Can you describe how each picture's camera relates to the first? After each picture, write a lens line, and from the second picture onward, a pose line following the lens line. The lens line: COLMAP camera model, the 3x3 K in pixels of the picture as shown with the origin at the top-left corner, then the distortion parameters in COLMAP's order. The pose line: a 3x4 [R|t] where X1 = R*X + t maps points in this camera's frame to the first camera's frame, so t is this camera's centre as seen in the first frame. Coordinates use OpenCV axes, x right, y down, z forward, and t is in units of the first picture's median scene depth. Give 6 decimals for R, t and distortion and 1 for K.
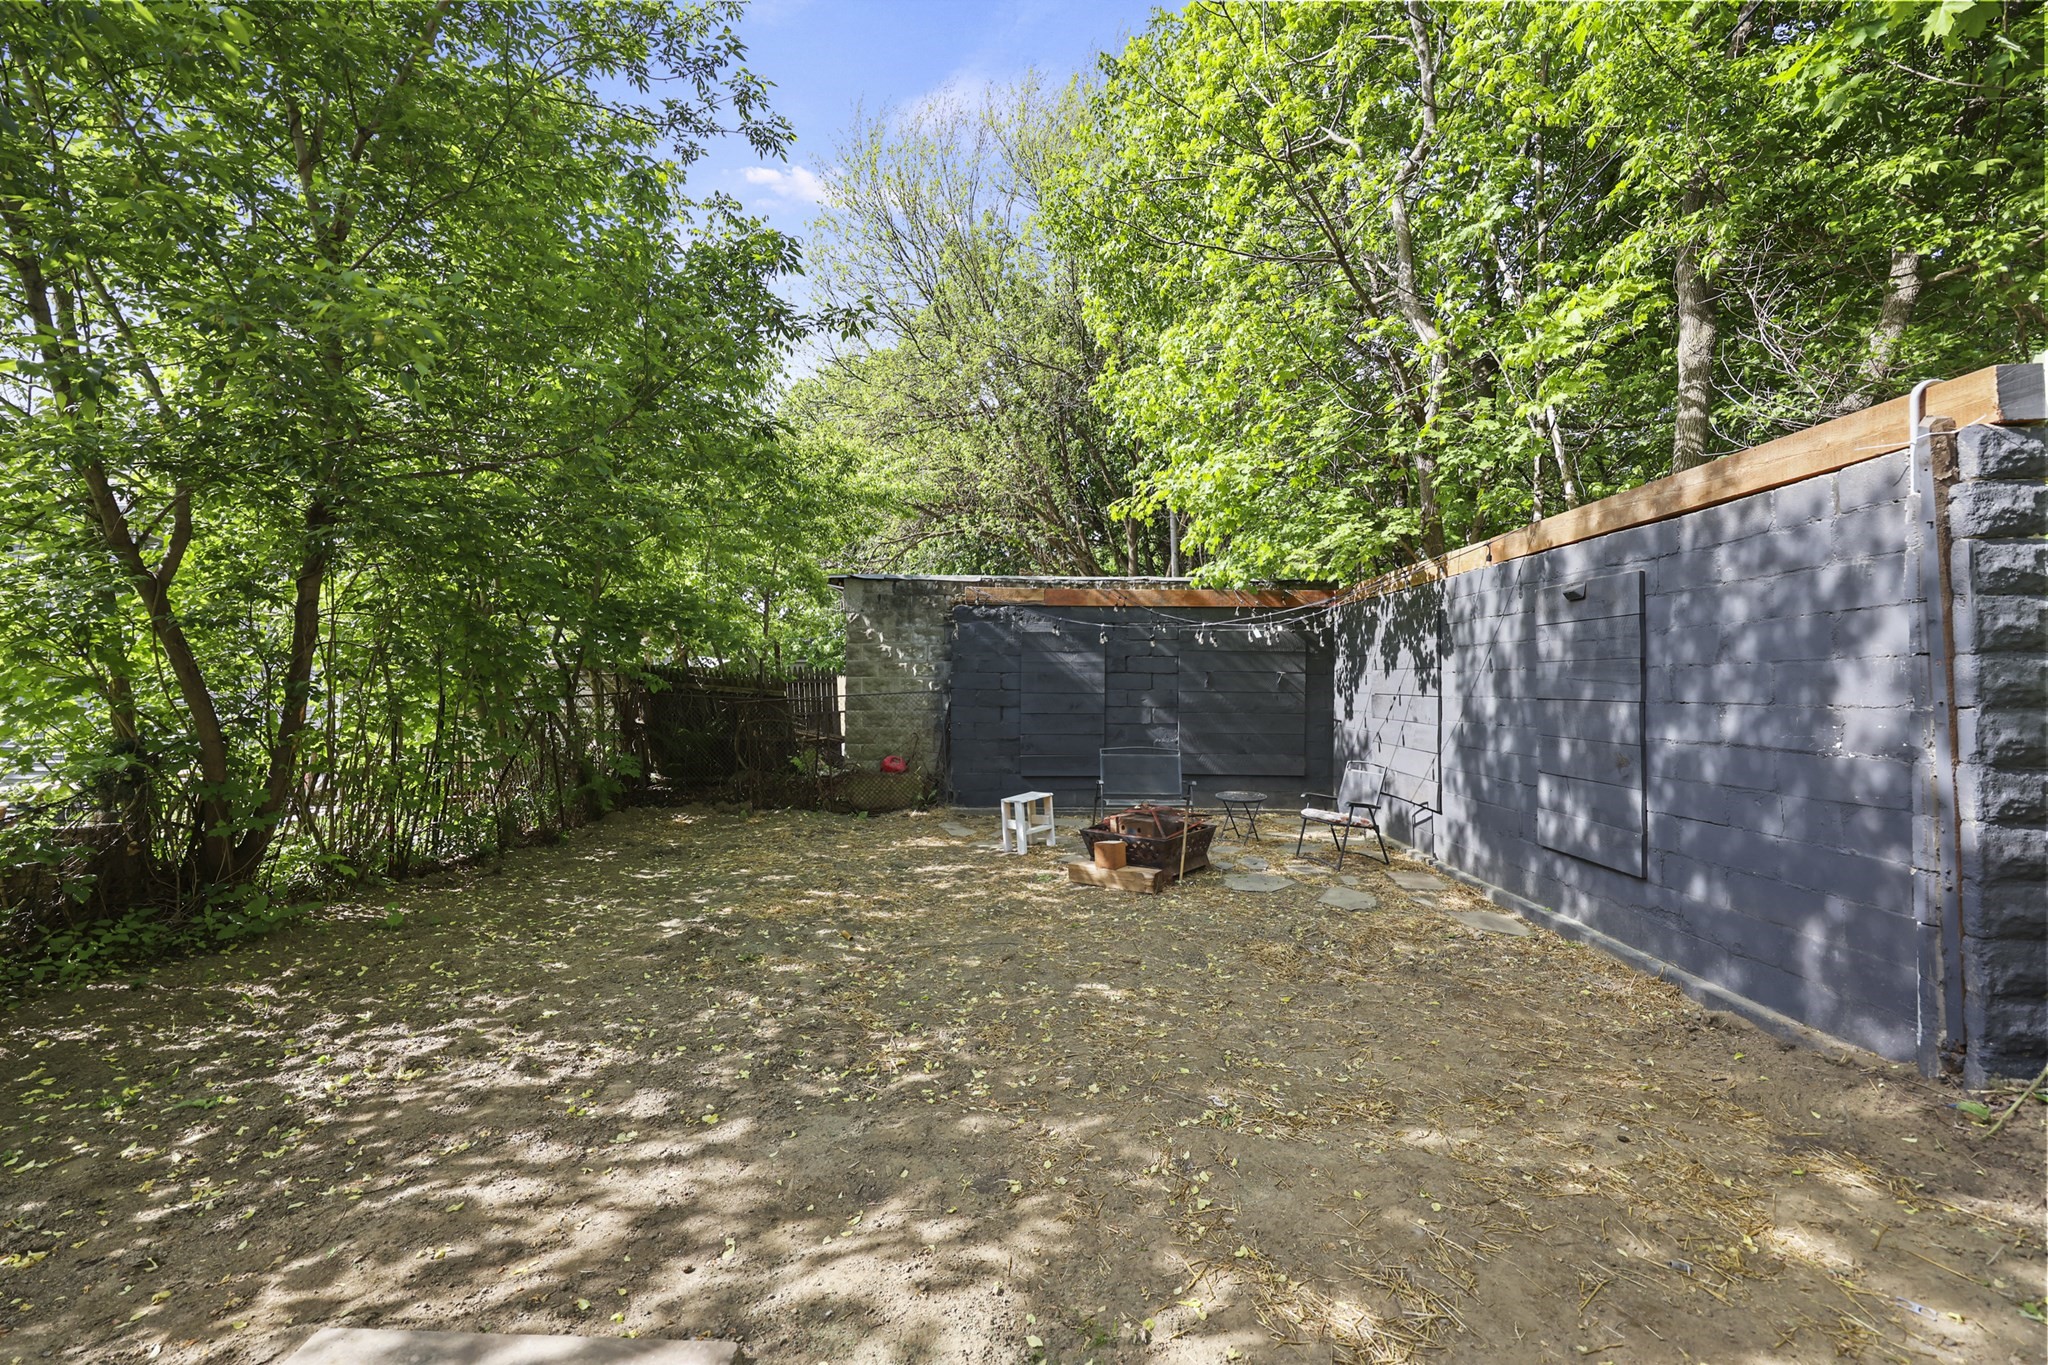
lens RADIAL K [[824.3, 0, 1035.4], [0, 824.3, 680.0], [0, 0, 1]] dist [0.001016, 0.000043]
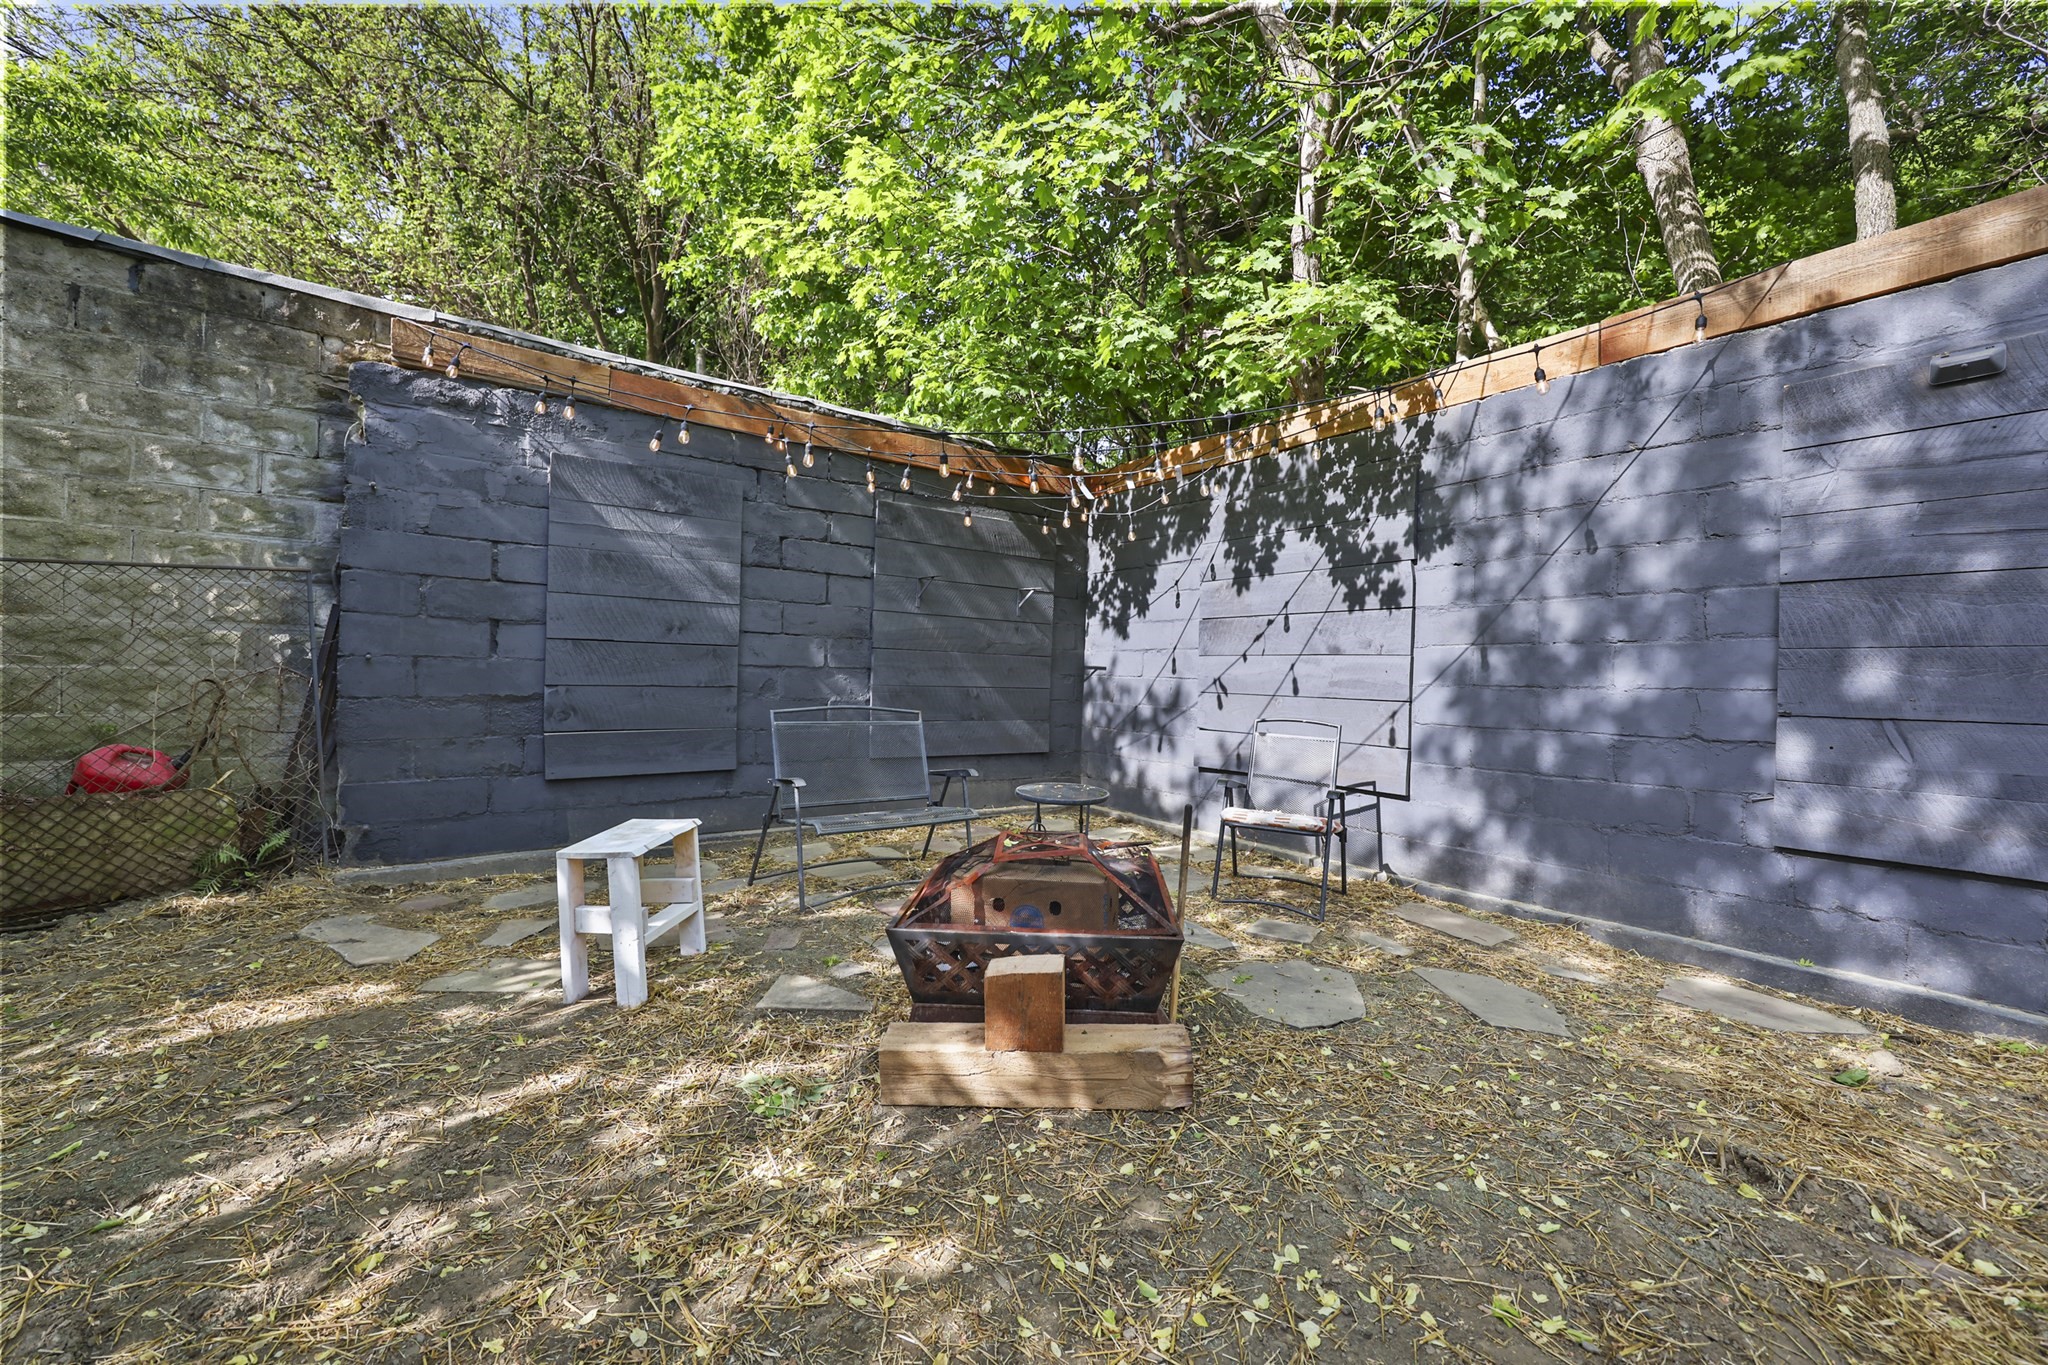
lens RADIAL K [[824.3, 0, 1041.0], [0, 824.3, 681.1], [0, 0, 1]] dist [0.001016, 0.000043]
pose [[0.799433, 0.015212, 0.600563, -0.145271], [-0.023552, 0.999704, 0.006028, 0.110384], [-0.600294, -0.018963, 0.799555, 0.999052]]
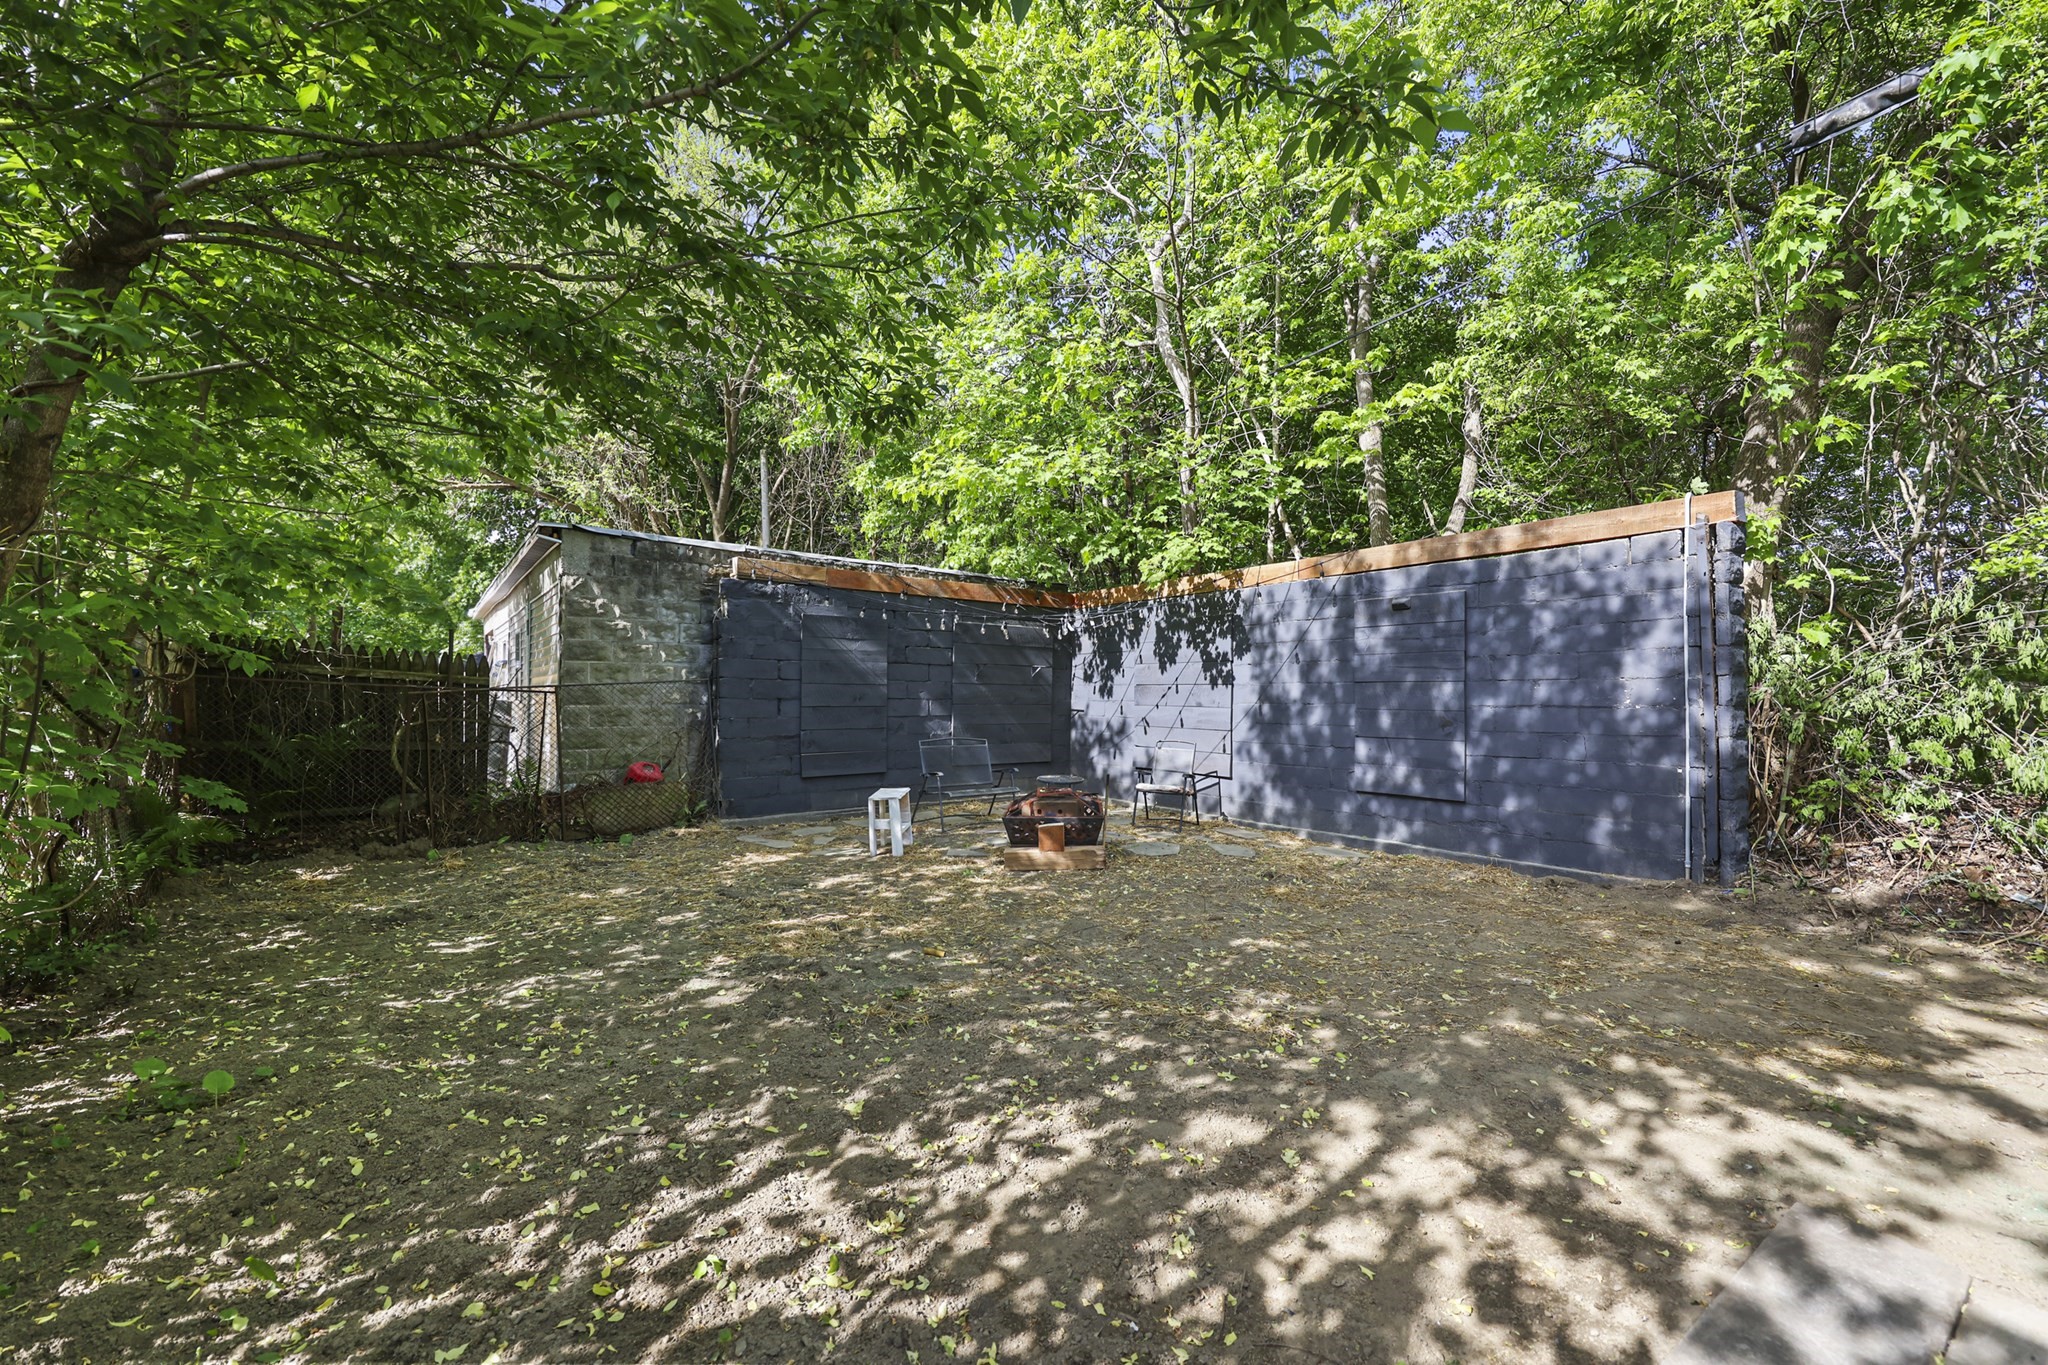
lens RADIAL K [[824.3, 0, 1042.9], [0, 824.3, 698.7], [0, 0, 1]] dist [0.001016, 0.000043]
pose [[0.789605, -0.001986, 0.613612, -0.728219], [-0.004462, 0.999950, 0.008979, 0.046546], [-0.613599, -0.009828, 0.789557, 0.296363]]
